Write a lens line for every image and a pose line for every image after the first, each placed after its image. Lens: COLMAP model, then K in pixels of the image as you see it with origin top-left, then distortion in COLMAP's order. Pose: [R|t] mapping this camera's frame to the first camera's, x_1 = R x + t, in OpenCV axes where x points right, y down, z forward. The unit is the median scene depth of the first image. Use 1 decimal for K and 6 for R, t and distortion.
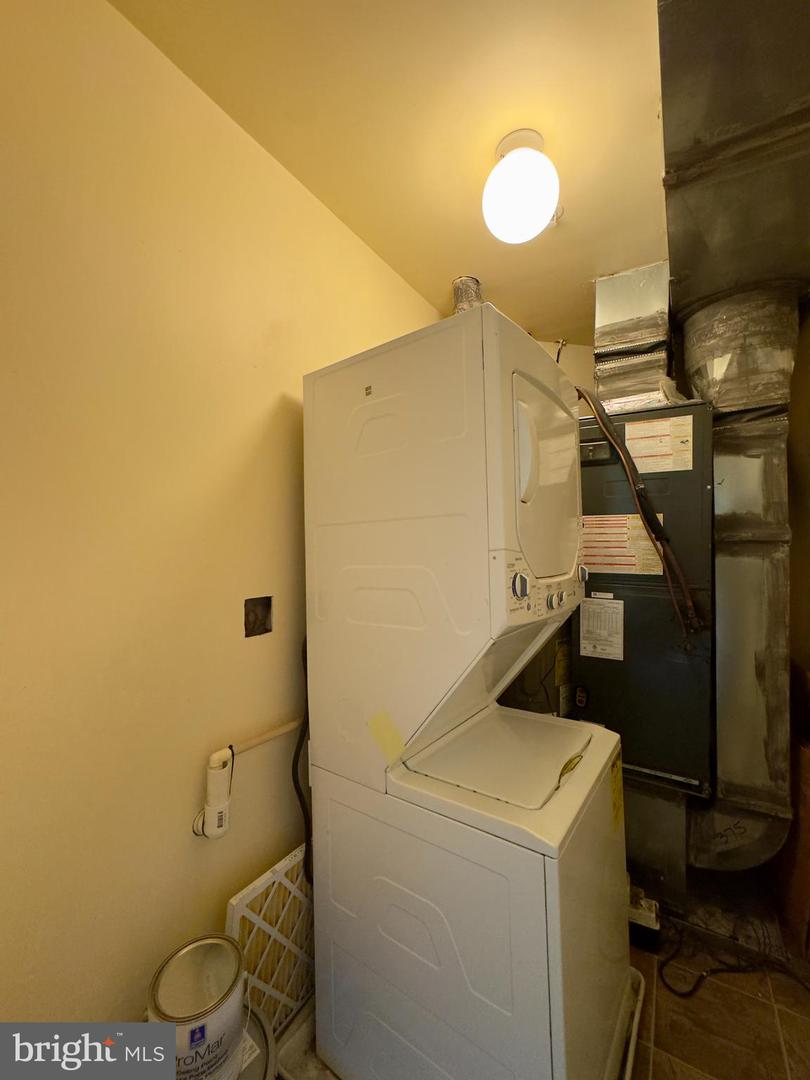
lens RADIAL K [[433.4, 0, 405.1], [0, 433.4, 539.0], [0, 0, 1]] dist [-0.002216, -0.000146]
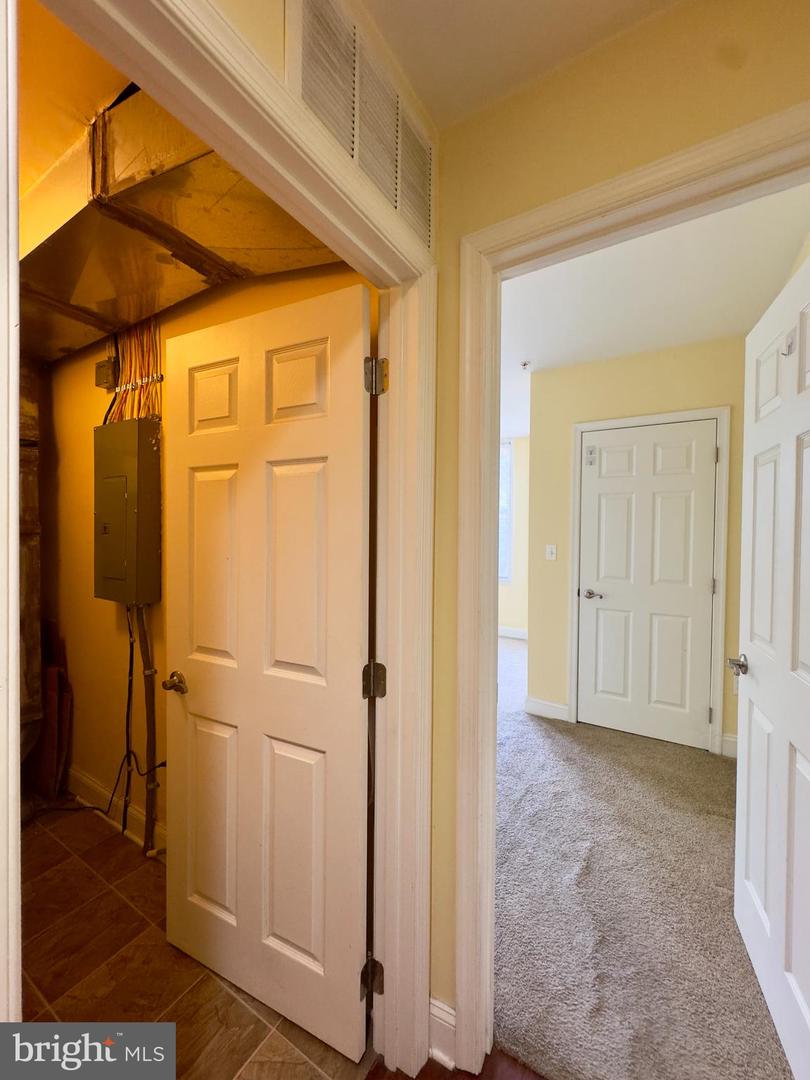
lens RADIAL K [[433.4, 0, 404.8], [0, 433.4, 537.8], [0, 0, 1]] dist [-0.002216, -0.000146]
pose [[-0.017080, -0.010789, 0.999796, -0.630561], [-0.000696, 0.999942, 0.010779, 0.003167], [-0.999854, -0.000512, -0.017086, -0.239555]]
